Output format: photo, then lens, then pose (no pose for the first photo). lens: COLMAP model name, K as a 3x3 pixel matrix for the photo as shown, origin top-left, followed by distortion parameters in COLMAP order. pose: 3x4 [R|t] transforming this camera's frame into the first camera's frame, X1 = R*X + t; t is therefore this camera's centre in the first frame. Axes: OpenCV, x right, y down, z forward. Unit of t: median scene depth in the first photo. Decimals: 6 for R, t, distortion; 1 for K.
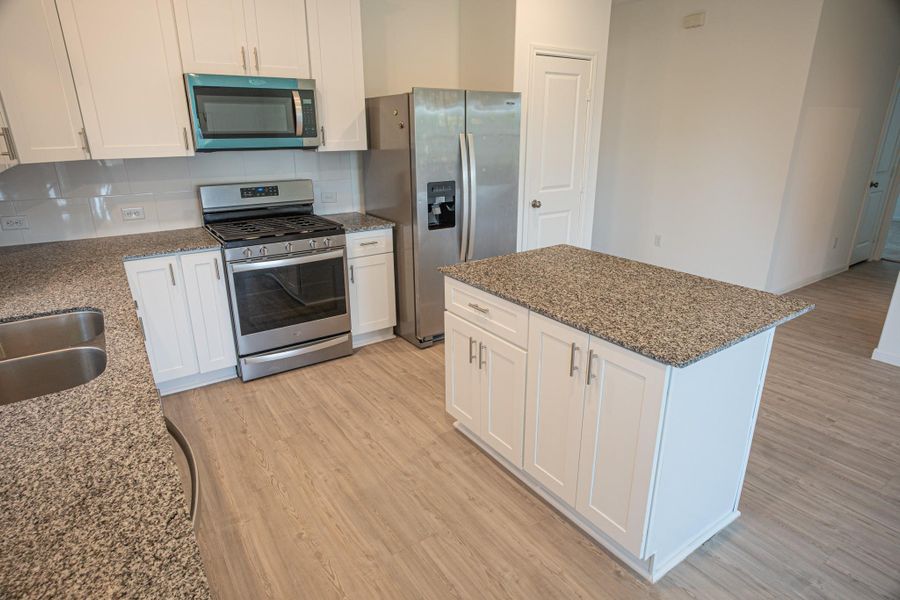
lens RADIAL K [[509.6, 0, 450.0], [0, 509.6, 300.0], [0, 0, 1]] dist [-0.033228, 0.021417]
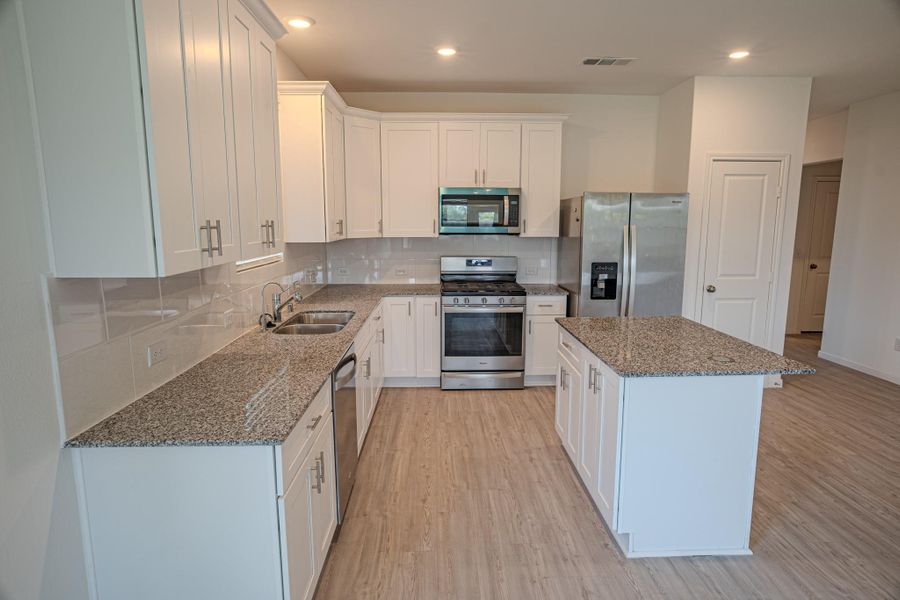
lens RADIAL K [[509.6, 0, 450.0], [0, 509.6, 300.0], [0, 0, 1]] dist [-0.033228, 0.021417]
pose [[0.842375, 0.087355, -0.531764, 0.354249], [-0.176468, 0.977082, -0.119035, 0.080264], [0.509179, 0.194111, 0.838485, -0.246809]]
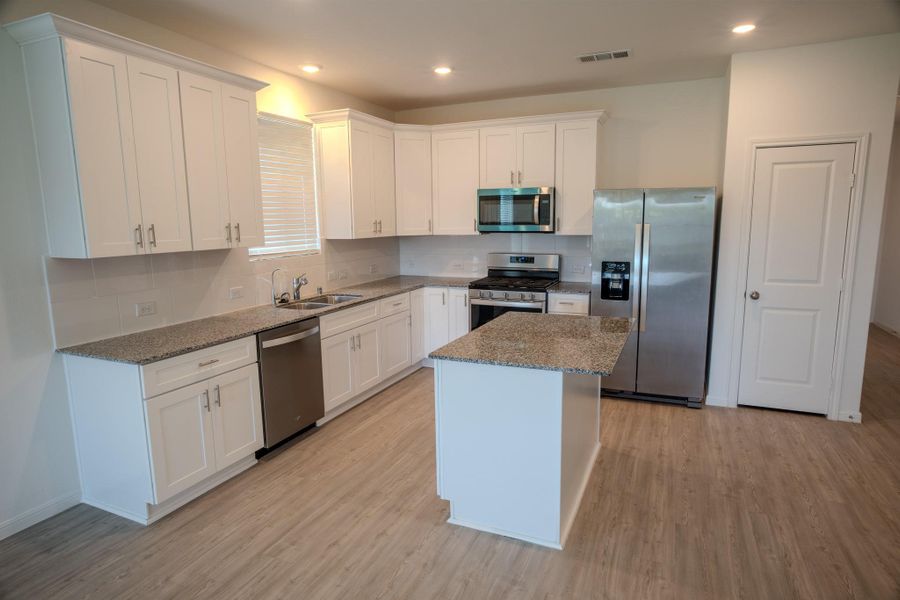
lens RADIAL K [[509.6, 0, 450.0], [0, 509.6, 300.0], [0, 0, 1]] dist [-0.033228, 0.021417]
pose [[0.530492, 0.131457, -0.837435, 0.842794], [-0.263739, 0.964467, -0.015673, -0.020064], [0.805618, 0.229179, 0.546312, 0.033586]]
